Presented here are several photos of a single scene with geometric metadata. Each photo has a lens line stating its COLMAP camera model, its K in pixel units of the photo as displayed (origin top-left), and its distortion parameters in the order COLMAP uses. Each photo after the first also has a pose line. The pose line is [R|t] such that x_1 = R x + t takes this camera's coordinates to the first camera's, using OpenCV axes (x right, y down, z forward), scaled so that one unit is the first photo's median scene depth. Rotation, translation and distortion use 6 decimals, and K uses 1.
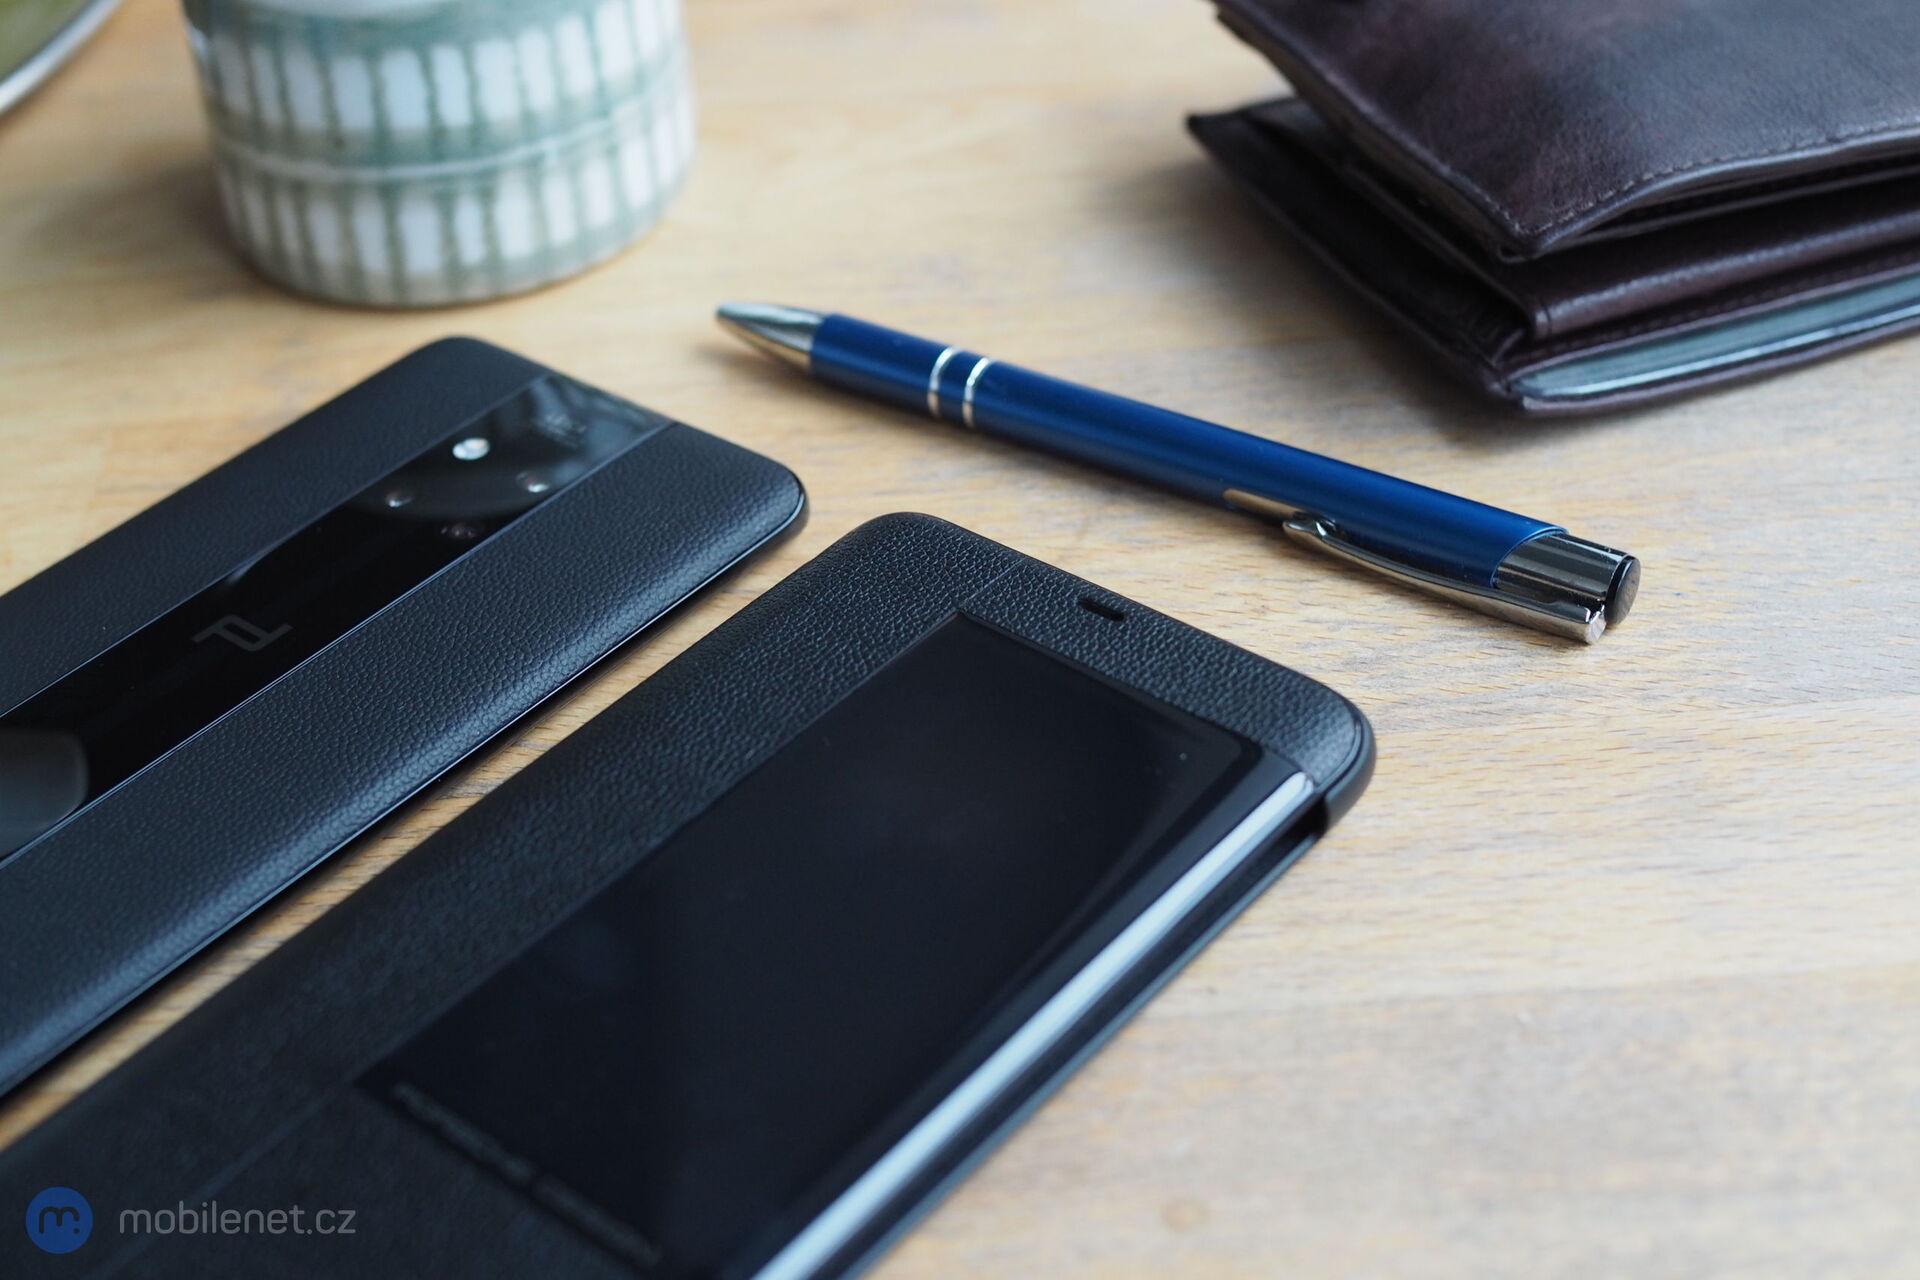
lens RADIAL K [[2716.9, 0, 957.9], [0, 2716.9, 712.0], [0, 0, 1]] dist [-0.133442, 0.025117]
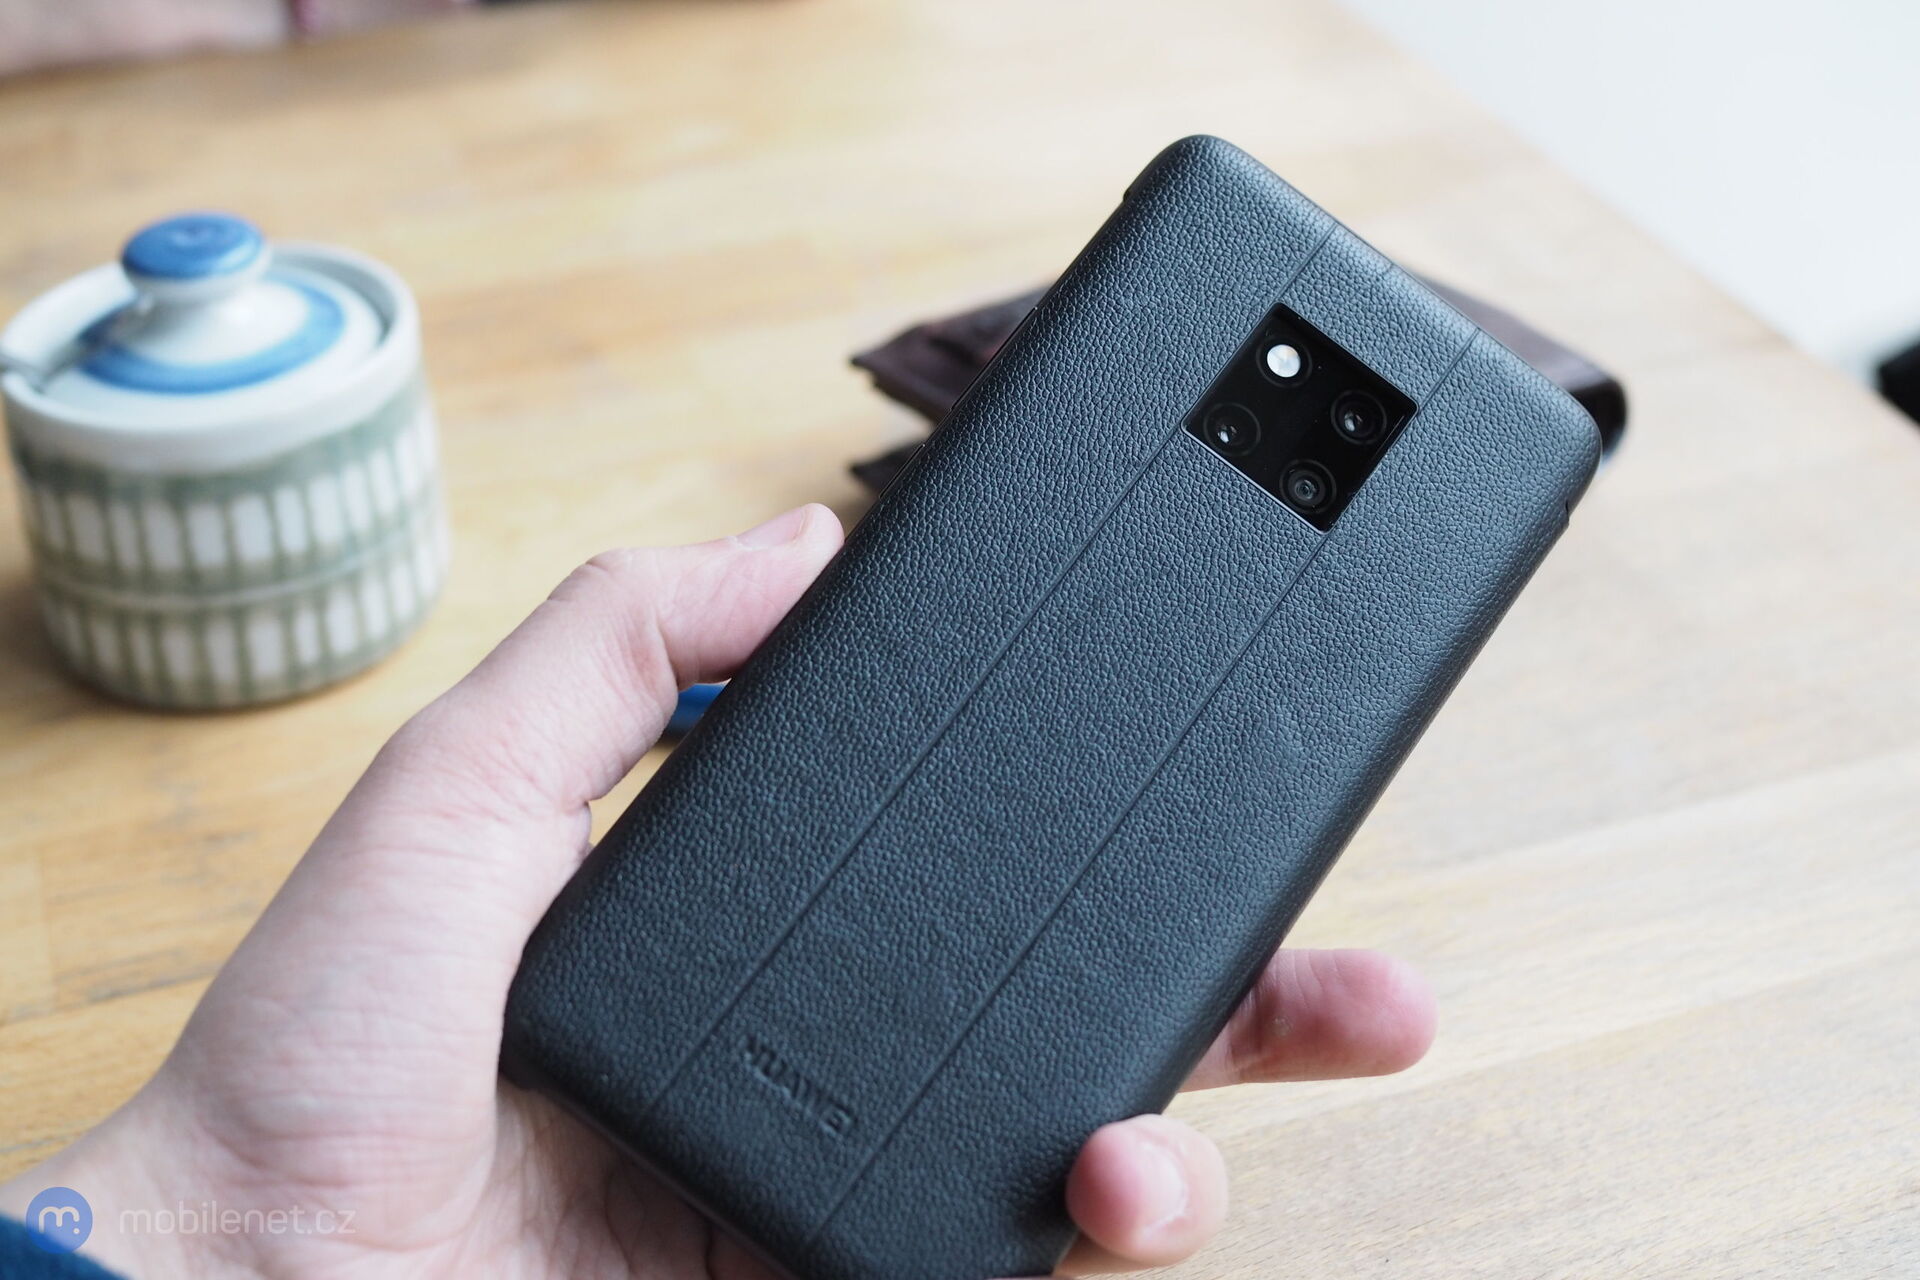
lens RADIAL K [[2716.9, 0, 957.9], [0, 2716.9, 712.0], [0, 0, 1]] dist [-0.133442, 0.025117]
pose [[0.952881, -0.138677, 0.269789, -0.277749], [0.159334, 0.985628, -0.056127, -0.041084], [-0.258128, 0.096469, 0.961282, -0.246053]]
